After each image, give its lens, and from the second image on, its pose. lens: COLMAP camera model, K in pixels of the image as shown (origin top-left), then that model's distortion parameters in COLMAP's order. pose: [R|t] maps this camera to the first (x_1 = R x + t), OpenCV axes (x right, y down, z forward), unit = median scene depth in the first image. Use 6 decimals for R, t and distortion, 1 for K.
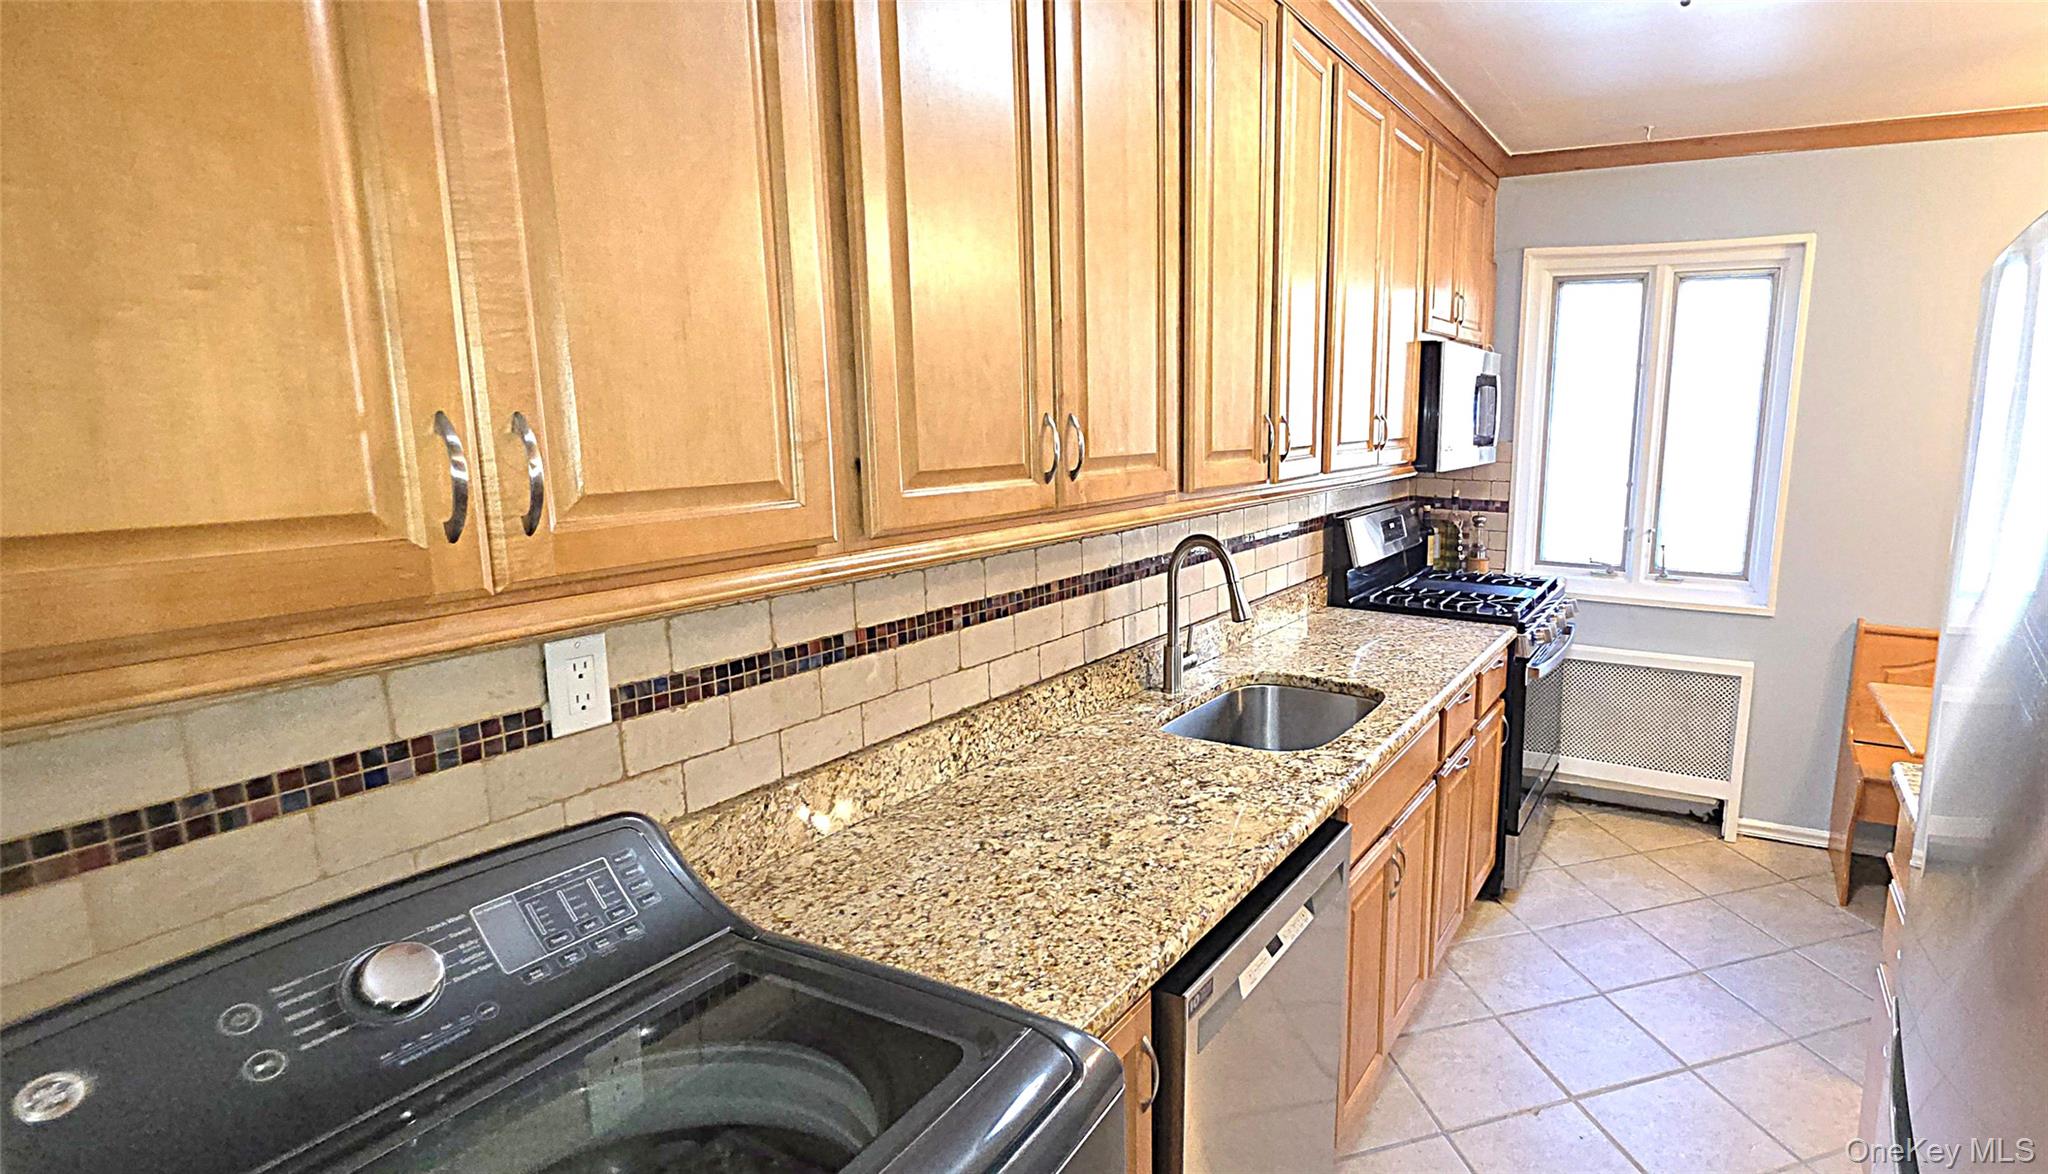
lens RADIAL K [[1019.4, 0, 1270.8], [0, 1019.4, 582.8], [0, 0, 1]] dist [0.004972, -0.001149]
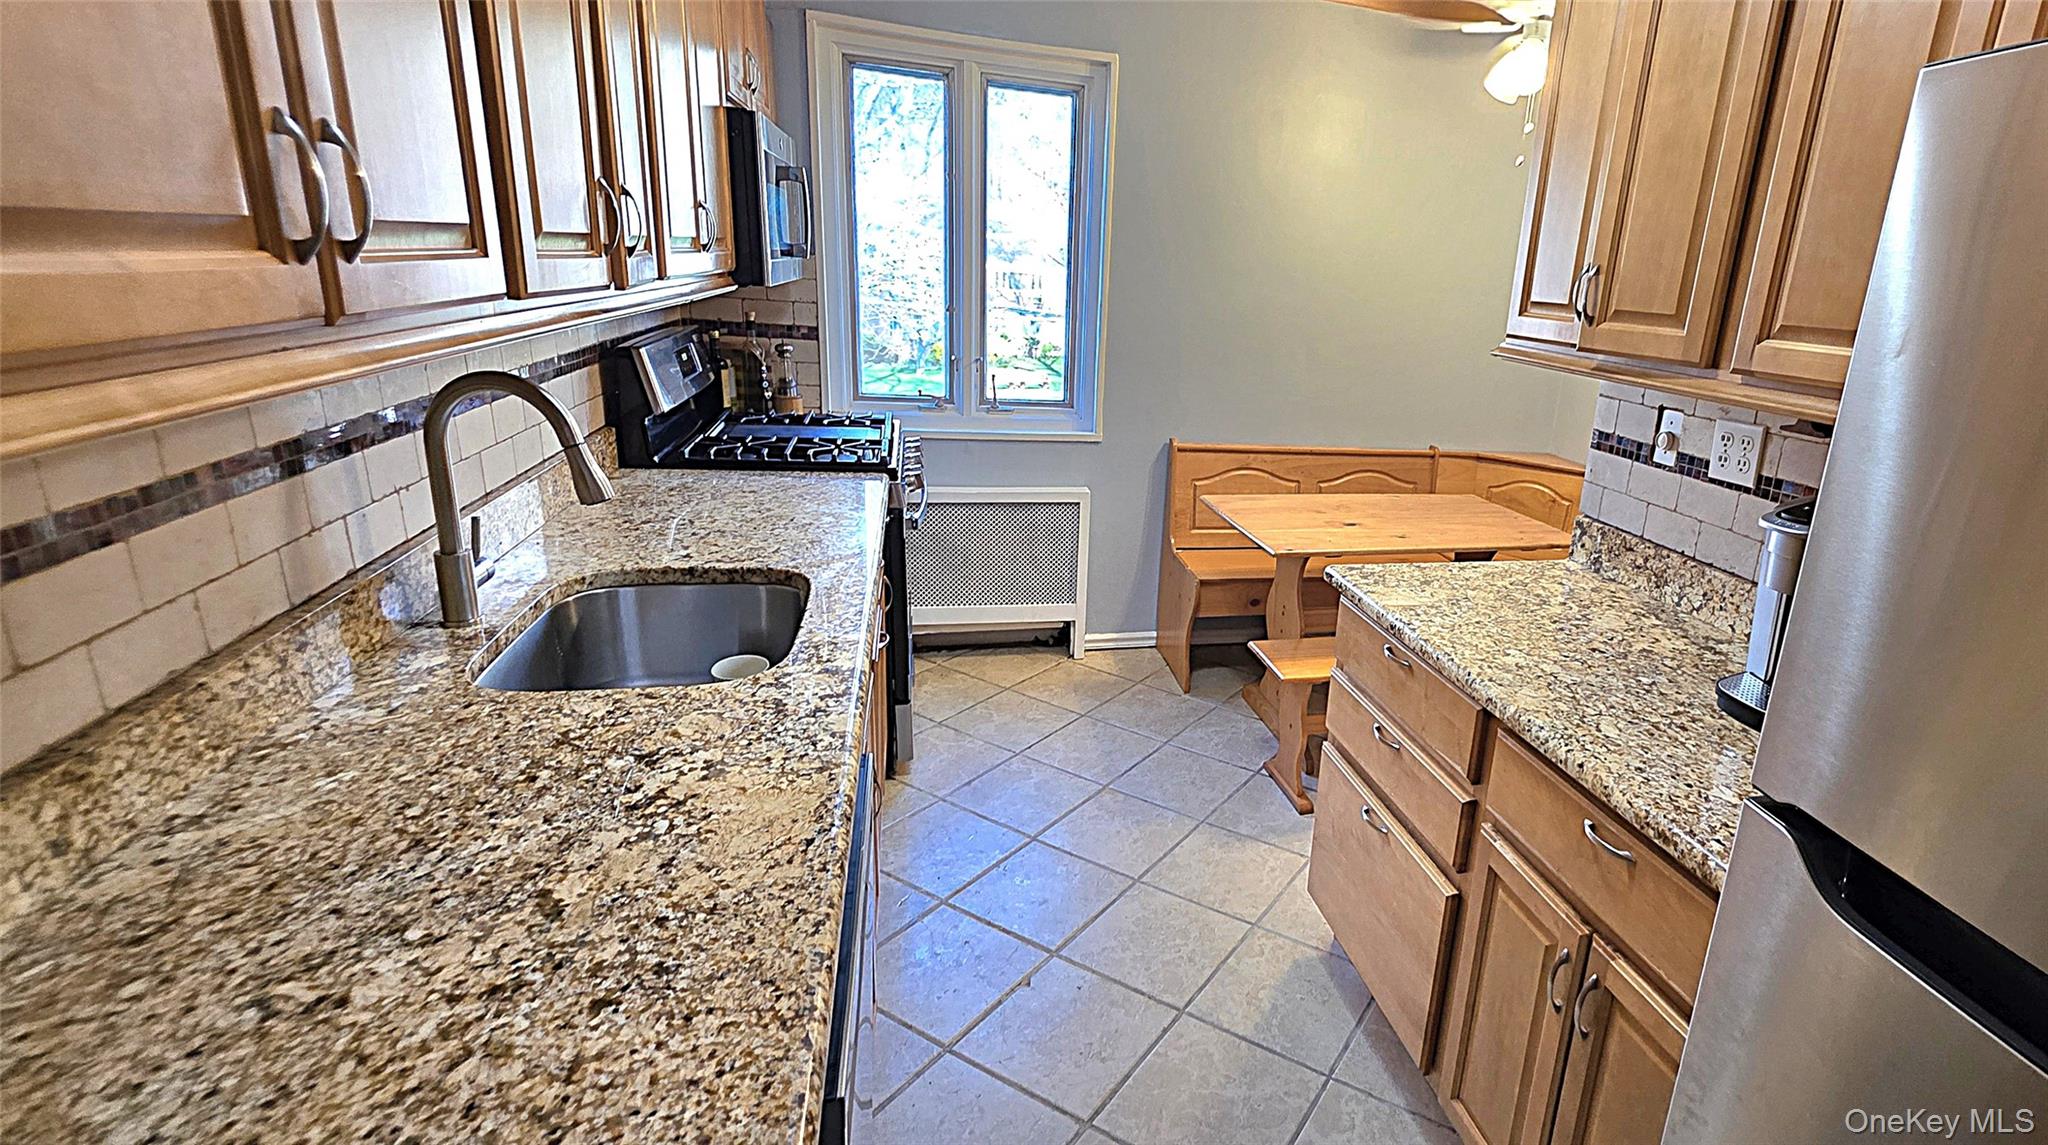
lens RADIAL K [[996.4, 0, 1245.8], [0, 996.4, 572.1], [0, 0, 1]] dist [0.003721, -0.000490]
pose [[0.738255, -0.153810, 0.656751, -0.166925], [0.049955, 0.983448, 0.174167, -0.011104], [-0.672669, -0.095771, 0.733719, 0.257939]]
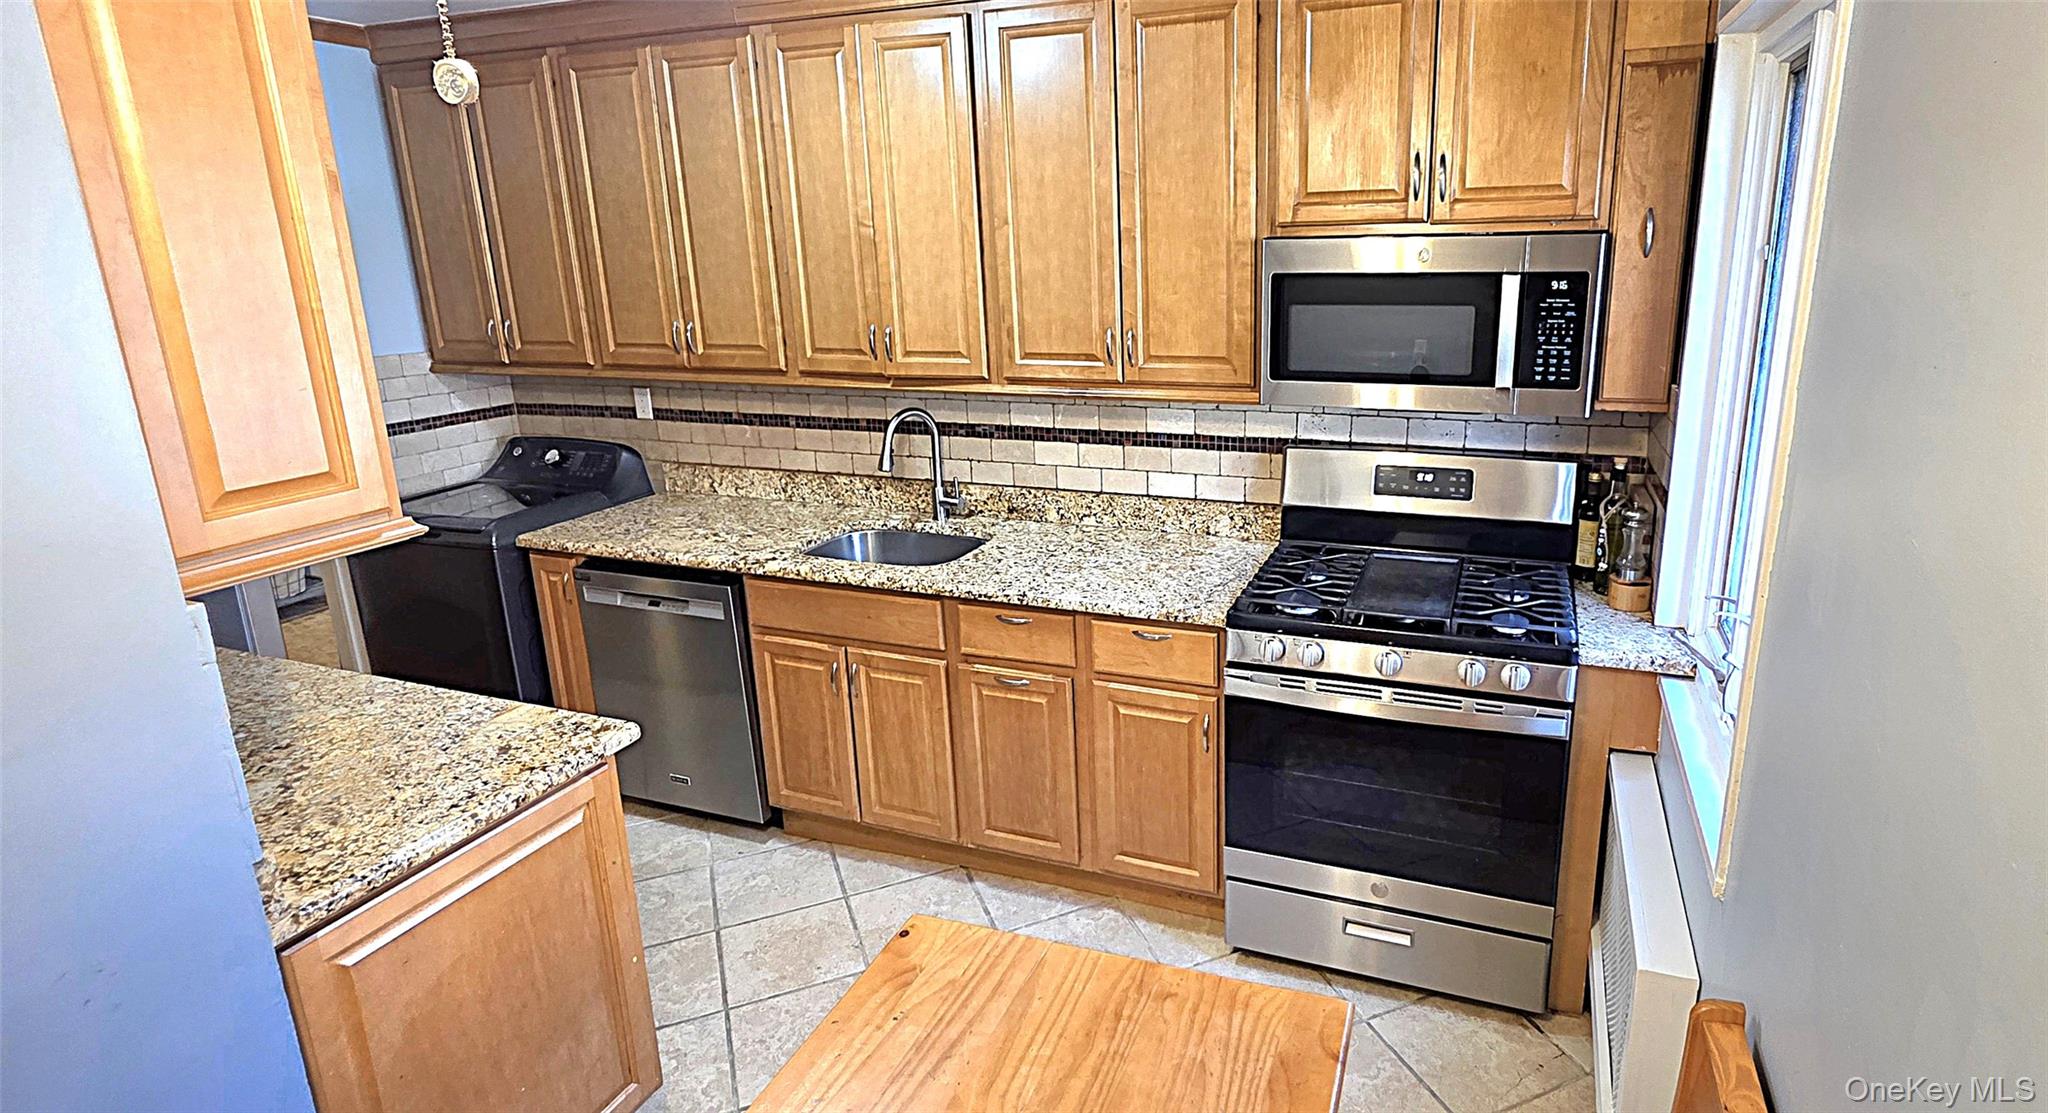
lens RADIAL K [[1050.5, 0, 1129.9], [0, 1050.5, 499.1], [0, 0, 1]] dist [0.002177, -0.000445]
pose [[0.067744, 0.225807, -0.971814, 1.554312], [-0.151107, 0.965137, 0.213722, -0.315569], [0.986193, 0.132369, 0.099503, 1.319560]]
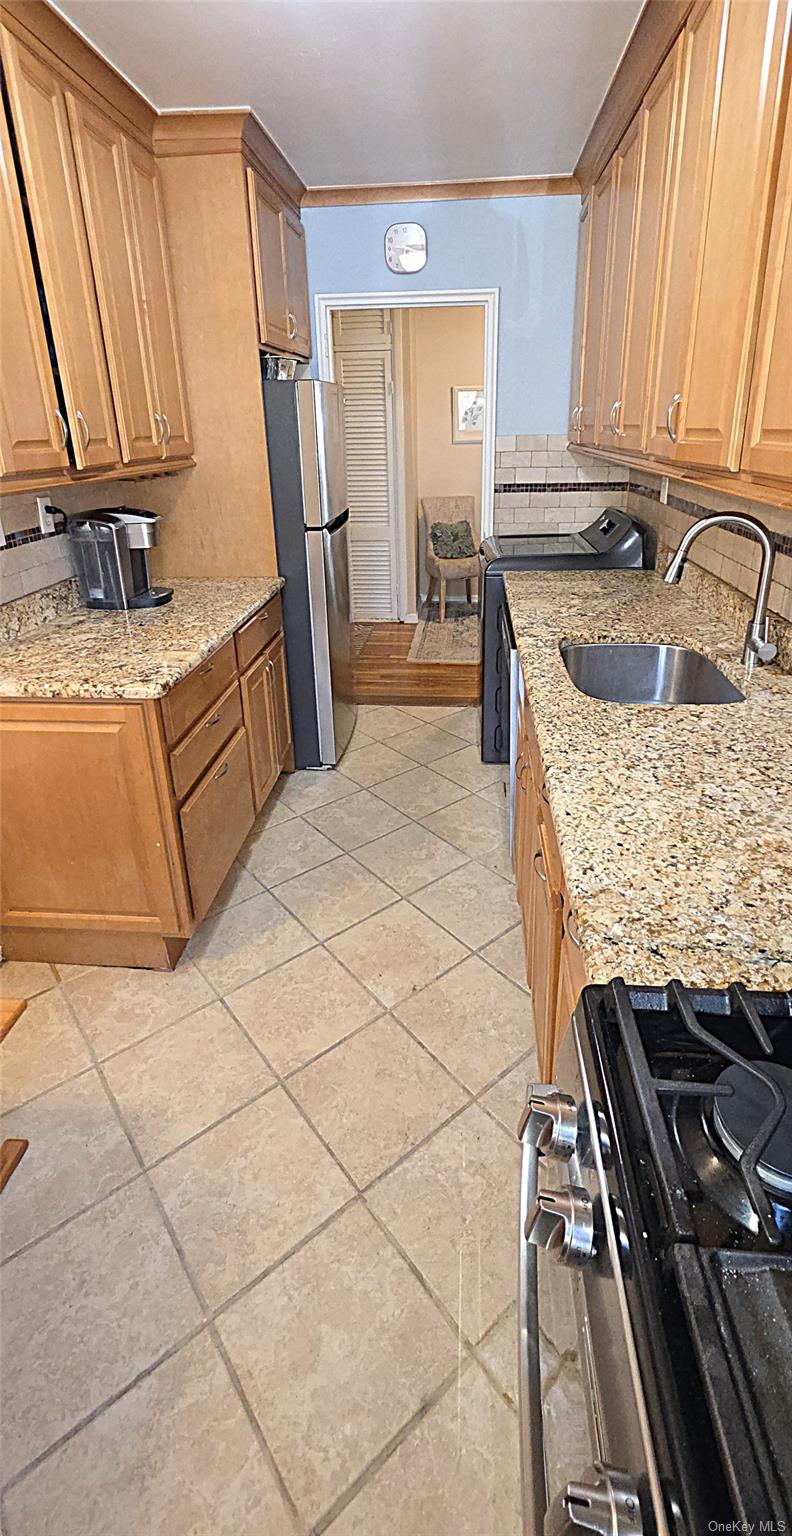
lens RADIAL K [[688.3, 0, 395.4], [0, 688.3, 676.5], [0, 0, 1]] dist [0.002923, -0.000538]
pose [[-0.945453, 0.118338, -0.303503, 0.580803], [-0.047534, 0.871595, 0.487917, -0.266711], [0.322271, 0.475729, -0.818427, 1.769607]]
